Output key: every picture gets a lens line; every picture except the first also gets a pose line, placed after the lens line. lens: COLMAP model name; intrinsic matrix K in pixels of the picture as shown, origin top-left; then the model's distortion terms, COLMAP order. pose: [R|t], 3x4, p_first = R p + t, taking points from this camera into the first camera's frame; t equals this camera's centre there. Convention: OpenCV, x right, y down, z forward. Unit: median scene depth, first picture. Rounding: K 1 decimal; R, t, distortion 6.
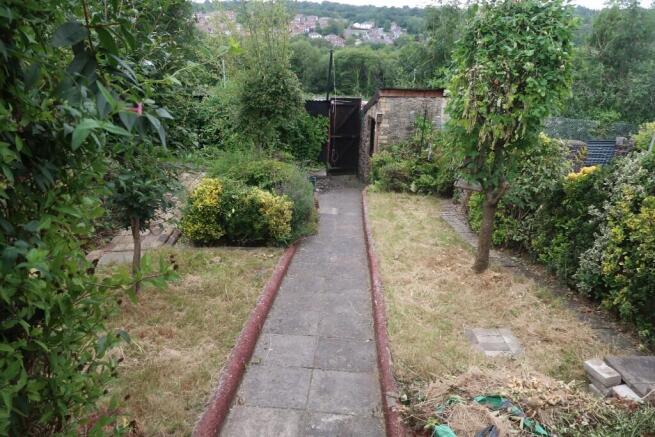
lens RADIAL K [[455.0, 0, 329.7], [0, 455.0, 217.2], [0, 0, 1]] dist [-0.026568, 0.000086]
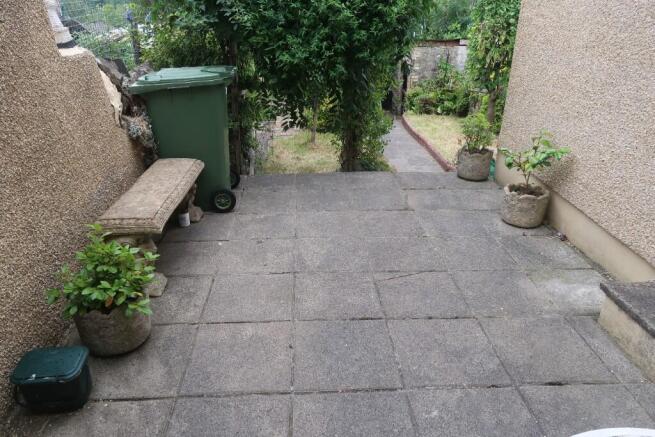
lens RADIAL K [[455.0, 0, 329.7], [0, 455.0, 217.2], [0, 0, 1]] dist [-0.026568, 0.000086]
pose [[0.999690, -0.021302, -0.012910, -0.153611], [0.022253, 0.996656, 0.078623, 0.154324], [0.011192, -0.078886, 0.996821, -0.461239]]
